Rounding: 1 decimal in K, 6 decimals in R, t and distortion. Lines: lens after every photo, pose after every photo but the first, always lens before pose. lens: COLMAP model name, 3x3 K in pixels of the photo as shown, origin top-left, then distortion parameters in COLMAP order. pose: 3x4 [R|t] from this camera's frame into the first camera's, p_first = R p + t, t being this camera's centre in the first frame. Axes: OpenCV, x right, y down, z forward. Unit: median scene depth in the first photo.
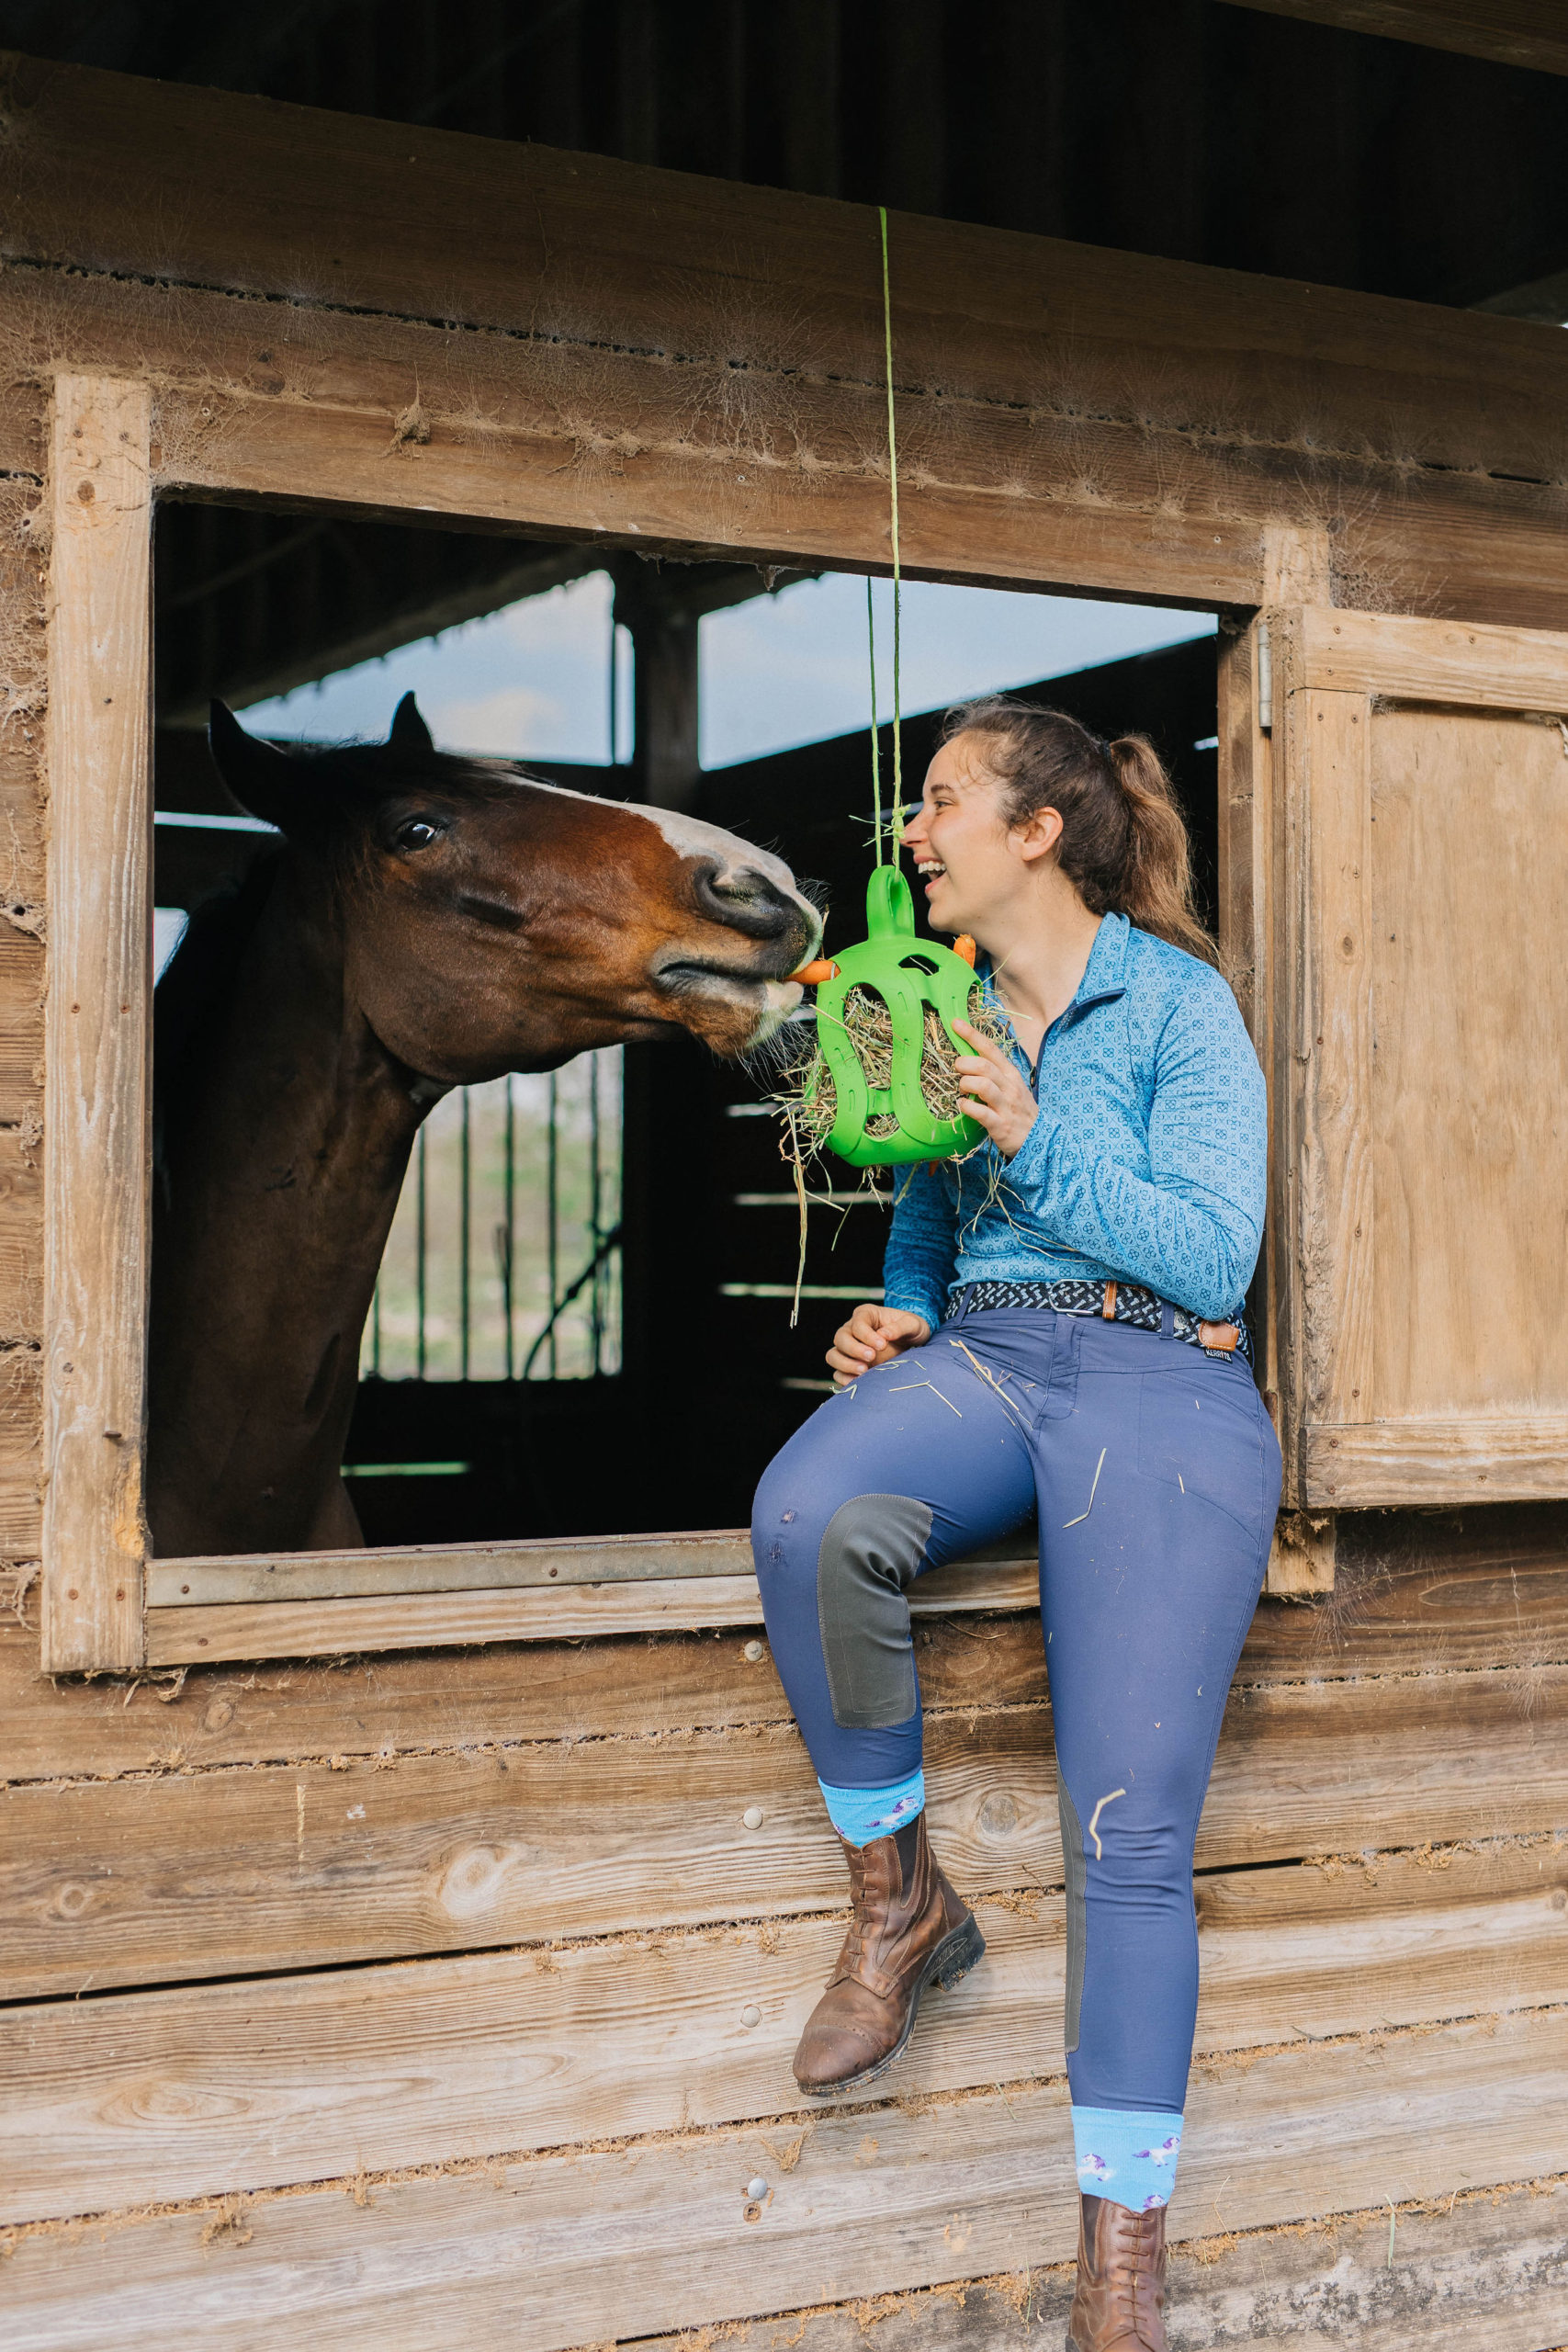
lens RADIAL K [[3354.6, 0, 773.7], [0, 3354.6, 1180.6], [0, 0, 1]] dist [-0.037650, 0.000000]
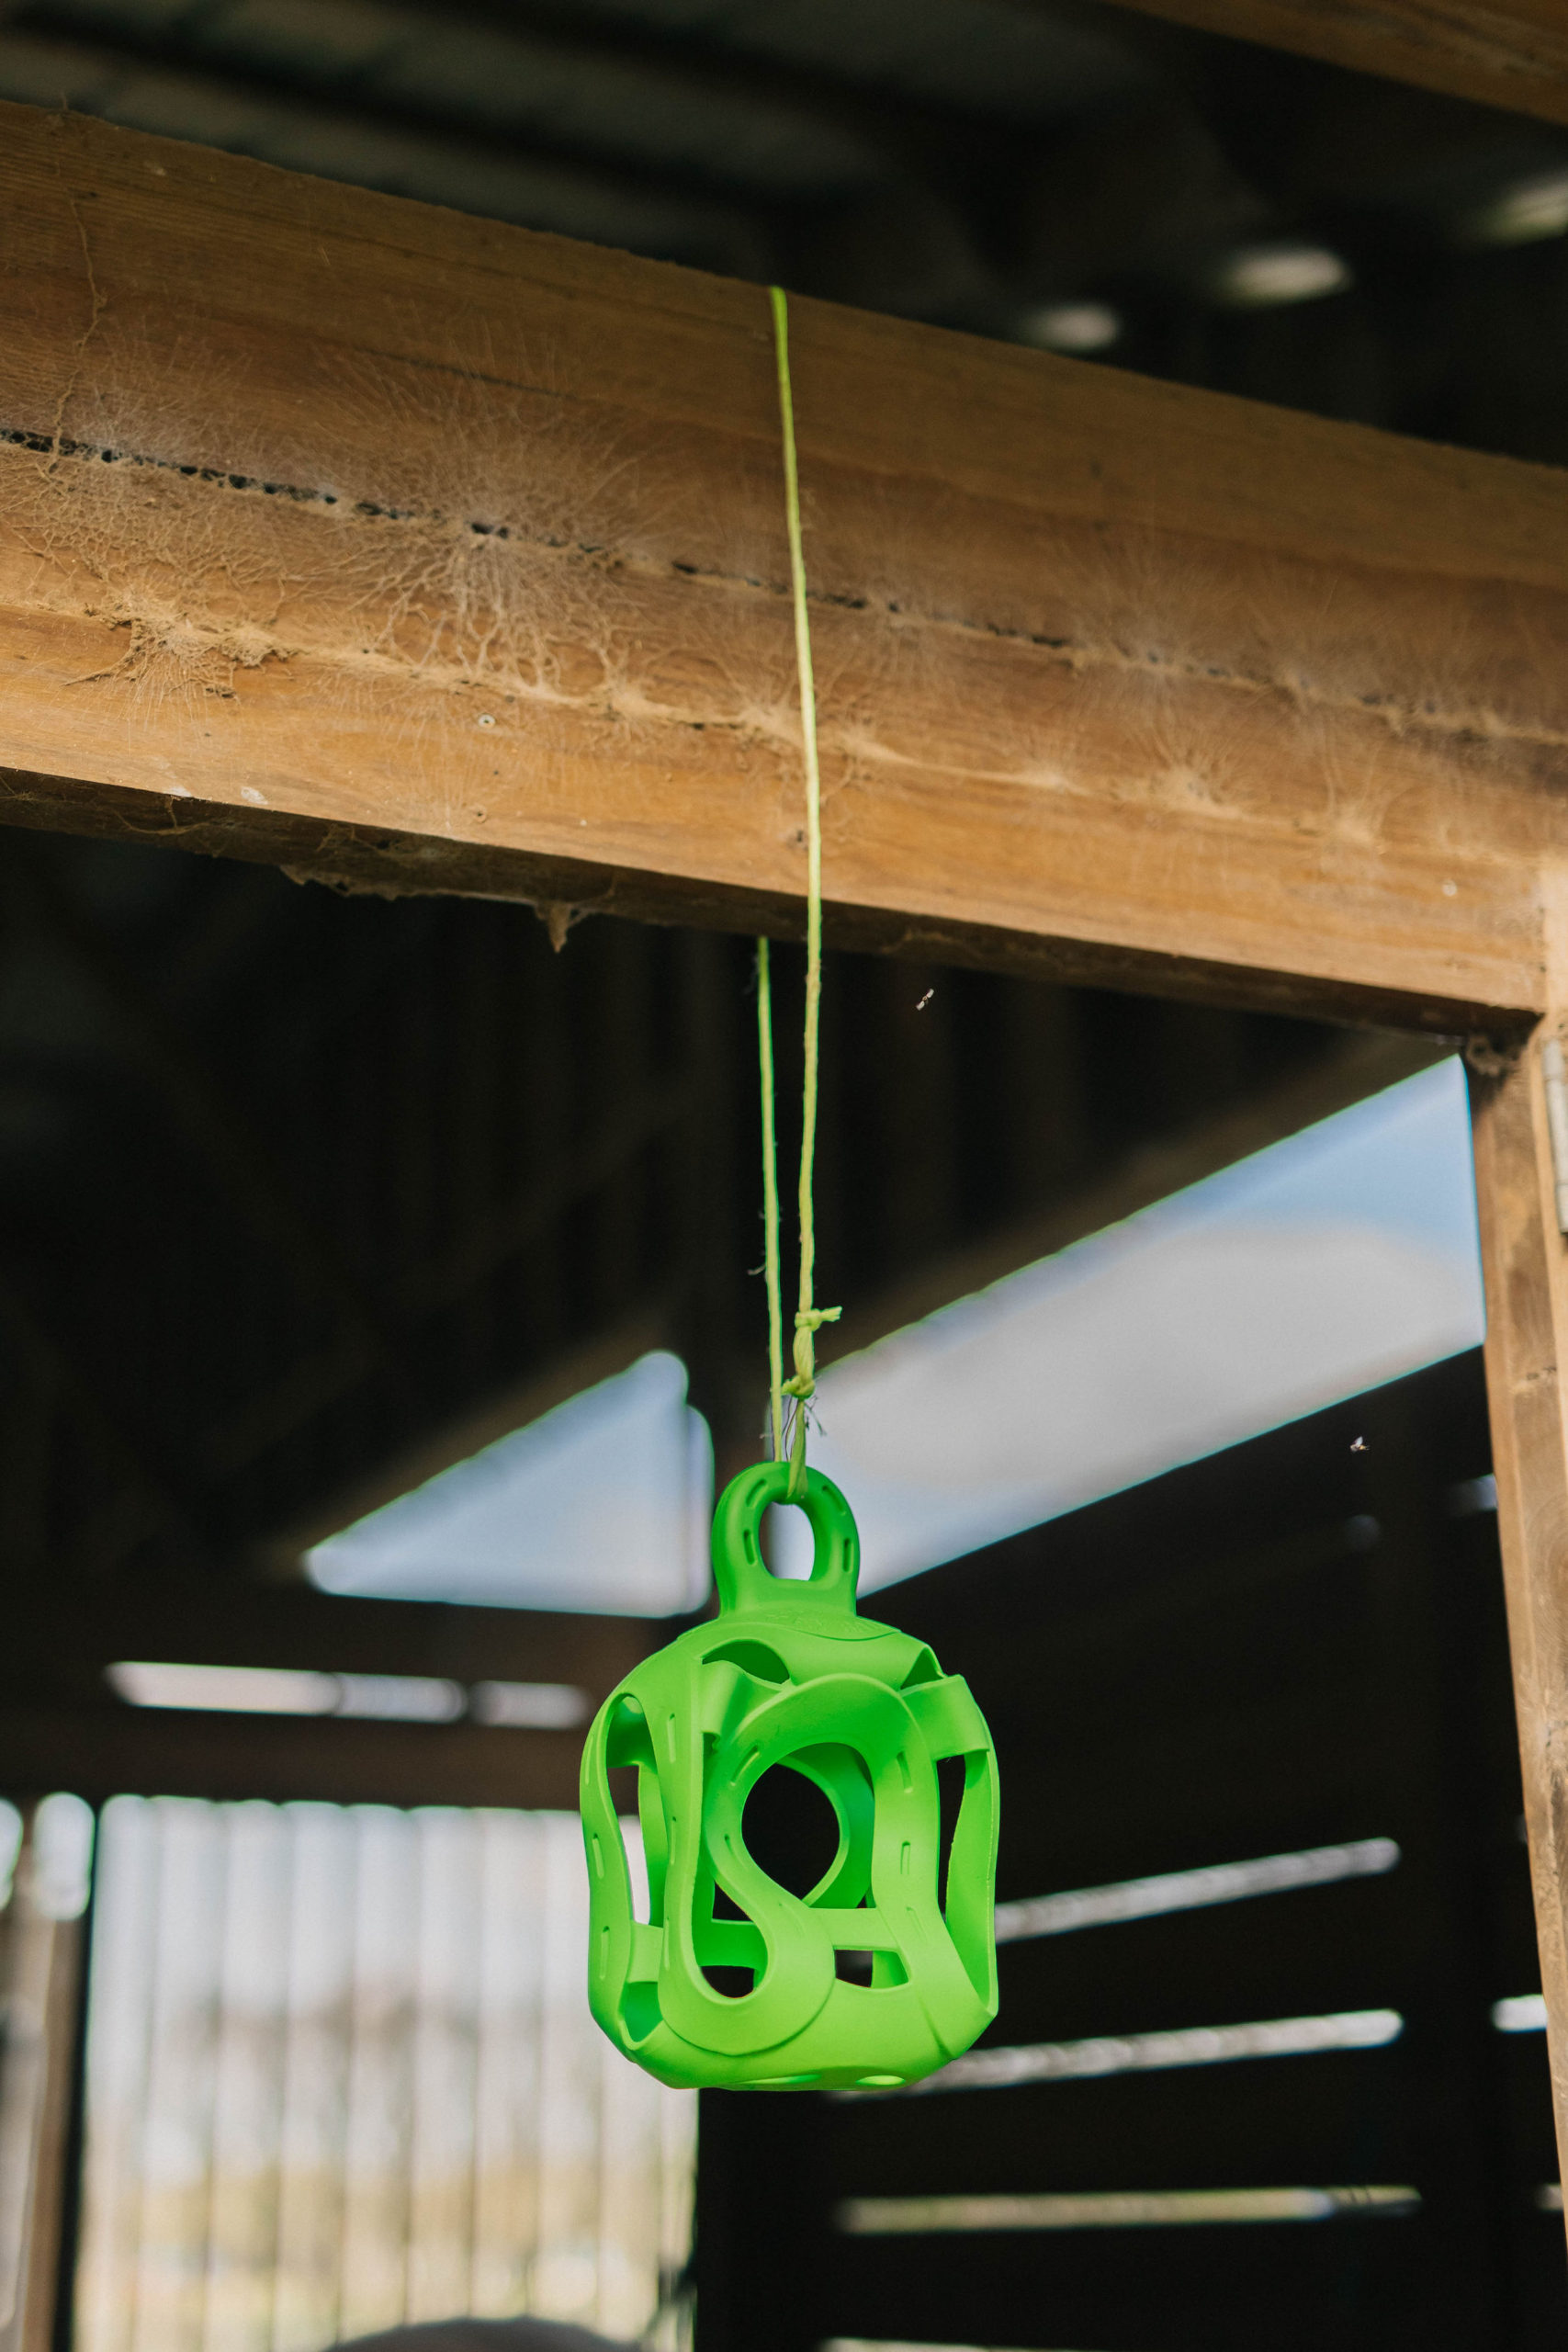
lens RADIAL K [[3354.6, 0, 696.6], [0, 3354.6, 1191.1], [0, 0, 1]] dist [-0.037650, 0.000000]
pose [[0.995079, -0.032069, -0.093753, 0.064835], [0.003866, 0.958021, -0.286671, 0.003948], [0.099010, 0.284897, 0.953431, 0.518834]]
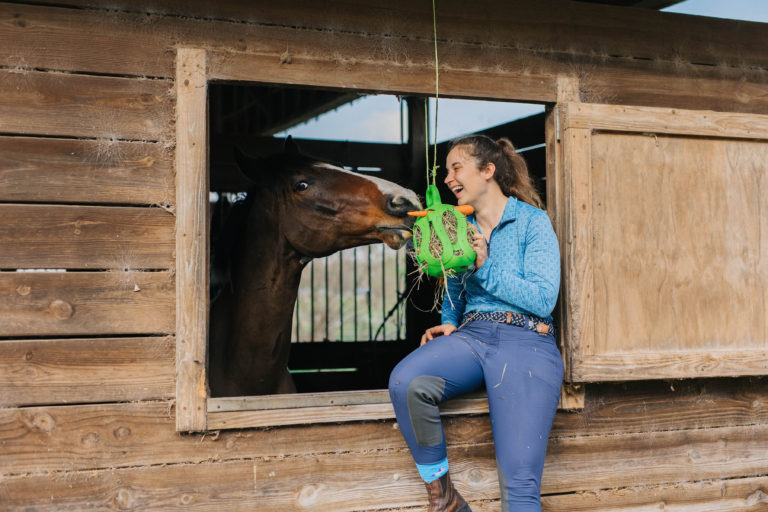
lens RADIAL K [[1095.5, 0, 384.7], [0, 1095.5, 256.1], [0, 0, 1]] dist [-0.037650, 0.000000]
pose [[0.993589, -0.013291, -0.112265, 0.101180], [0.011640, 0.999814, -0.015351, -0.009393], [0.112448, 0.013946, 0.993560, -0.066143]]
